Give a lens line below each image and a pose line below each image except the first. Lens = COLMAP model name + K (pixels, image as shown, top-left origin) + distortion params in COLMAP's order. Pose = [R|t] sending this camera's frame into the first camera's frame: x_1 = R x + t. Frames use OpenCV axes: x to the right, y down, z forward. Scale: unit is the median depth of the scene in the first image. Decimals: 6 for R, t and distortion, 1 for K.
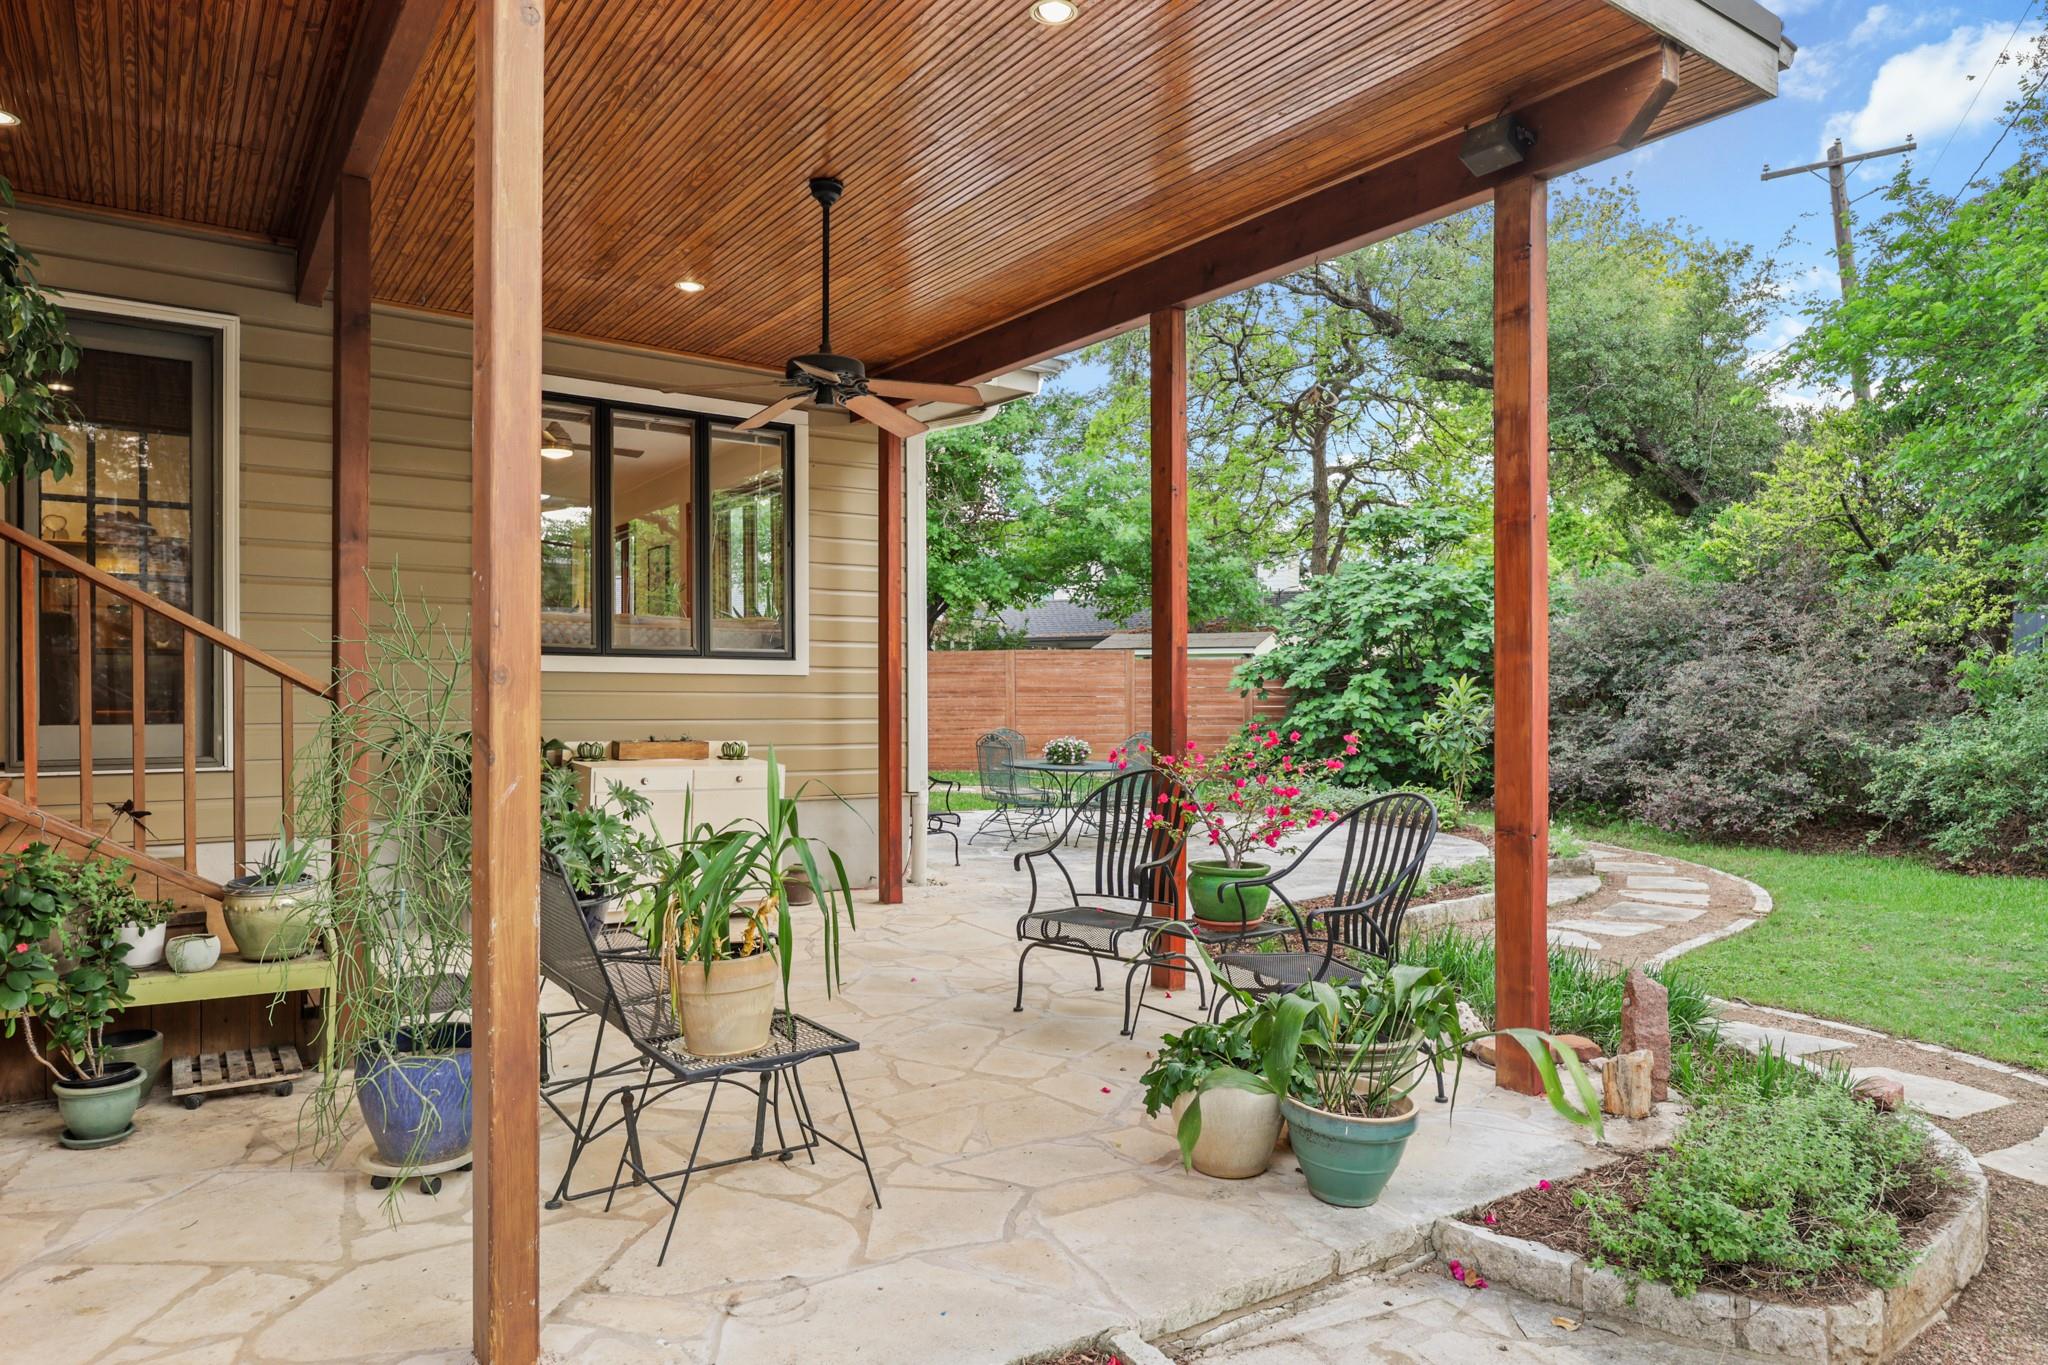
lens RADIAL K [[1274.8, 0, 1024.0], [0, 1274.8, 682.5], [0, 0, 1]] dist [-0.004382, 0.002037]
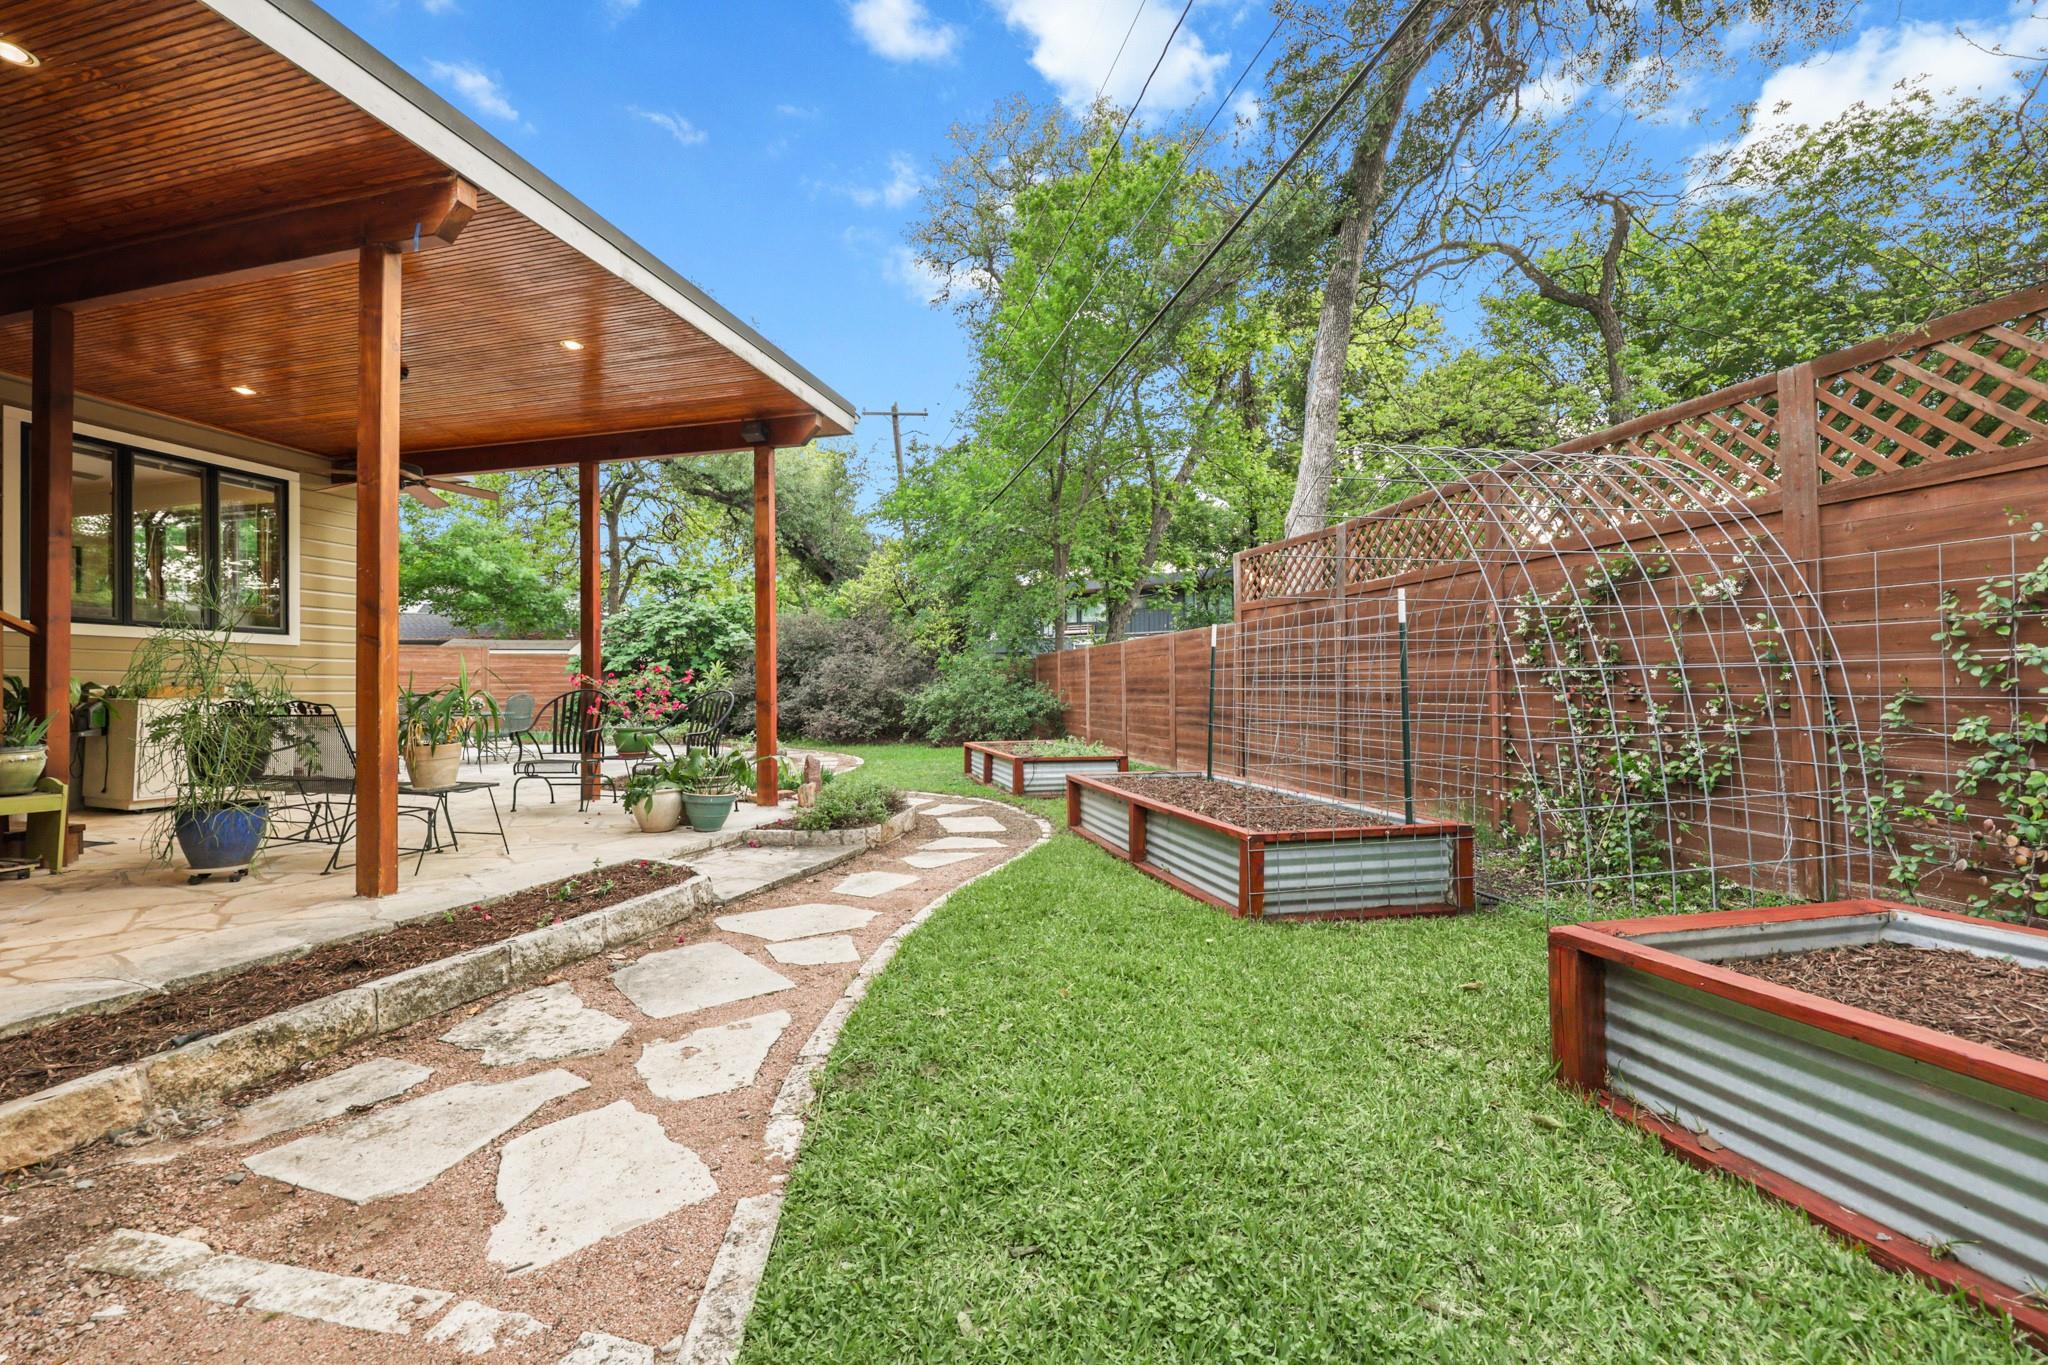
lens RADIAL K [[786.9, 0, 1024.0], [0, 786.9, 682.5], [0, 0, 1]] dist [0.005471, 0.000027]
pose [[0.750390, -0.008602, 0.660940, -0.071197], [0.006293, 0.999963, 0.005870, 0.019216], [-0.660966, -0.000245, 0.750416, -0.140892]]
